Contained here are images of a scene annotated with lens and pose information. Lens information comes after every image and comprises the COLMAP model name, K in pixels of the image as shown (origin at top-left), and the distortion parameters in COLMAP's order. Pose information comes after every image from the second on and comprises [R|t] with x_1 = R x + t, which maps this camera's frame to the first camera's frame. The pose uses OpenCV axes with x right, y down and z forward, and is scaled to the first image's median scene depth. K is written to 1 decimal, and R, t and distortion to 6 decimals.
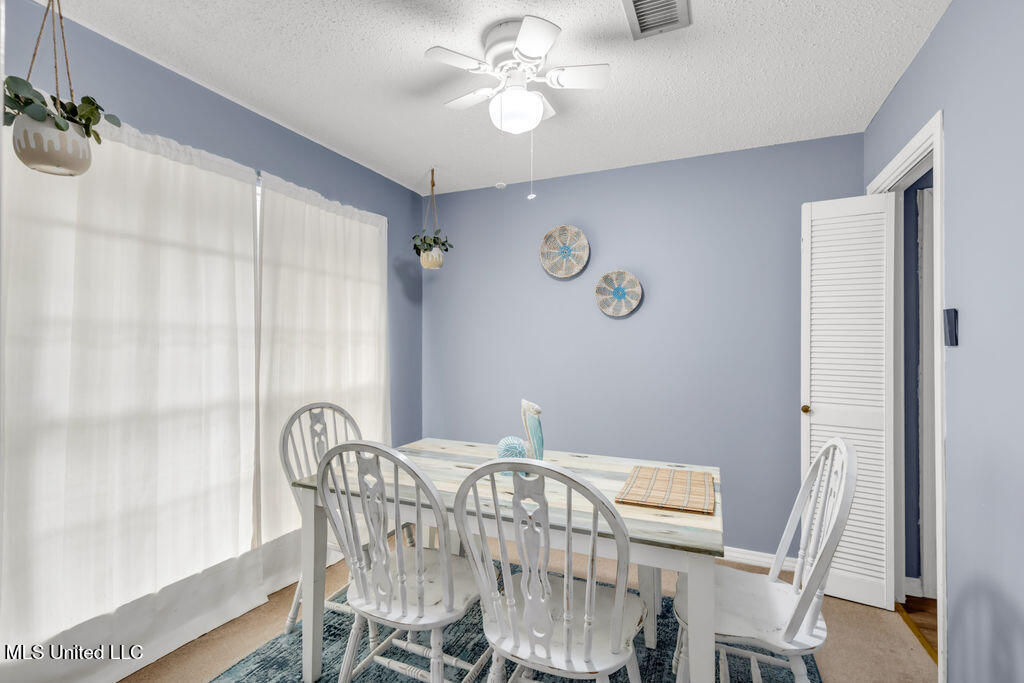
lens RADIAL K [[462.9, 0, 509.5], [0, 462.9, 338.7], [0, 0, 1]] dist [0.017832, -0.000597]
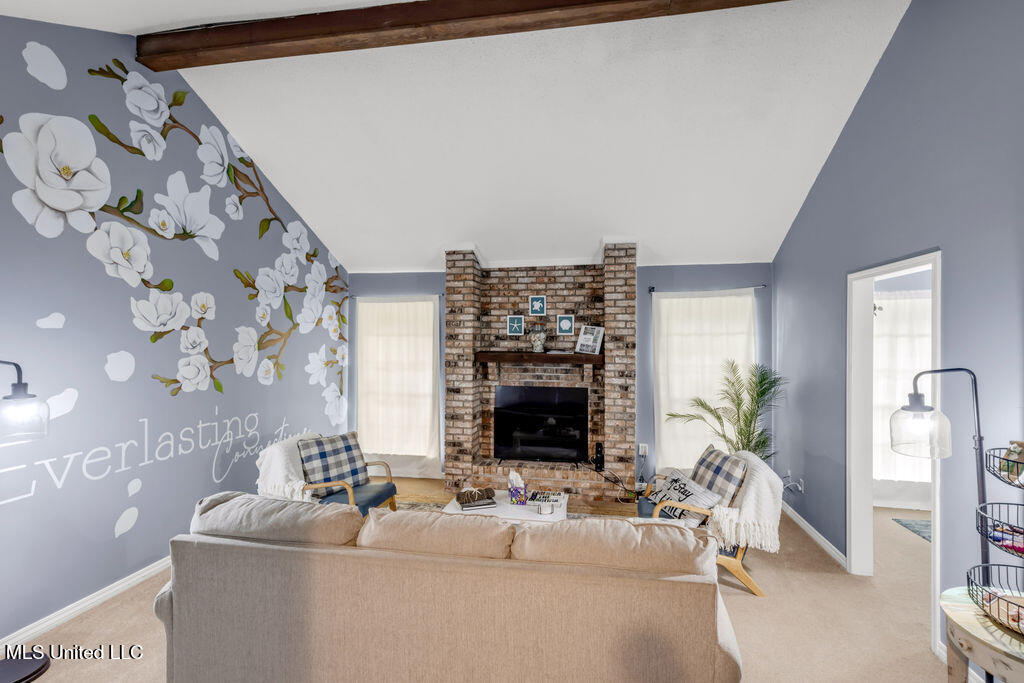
lens RADIAL K [[462.9, 0, 515.9], [0, 462.9, 341.7], [0, 0, 1]] dist [0.017832, -0.000597]
pose [[0.250851, 0.003675, -0.968019, 1.040270], [-0.000576, 0.999993, 0.003647, -0.178464], [0.968026, -0.000357, 0.250851, -1.431155]]
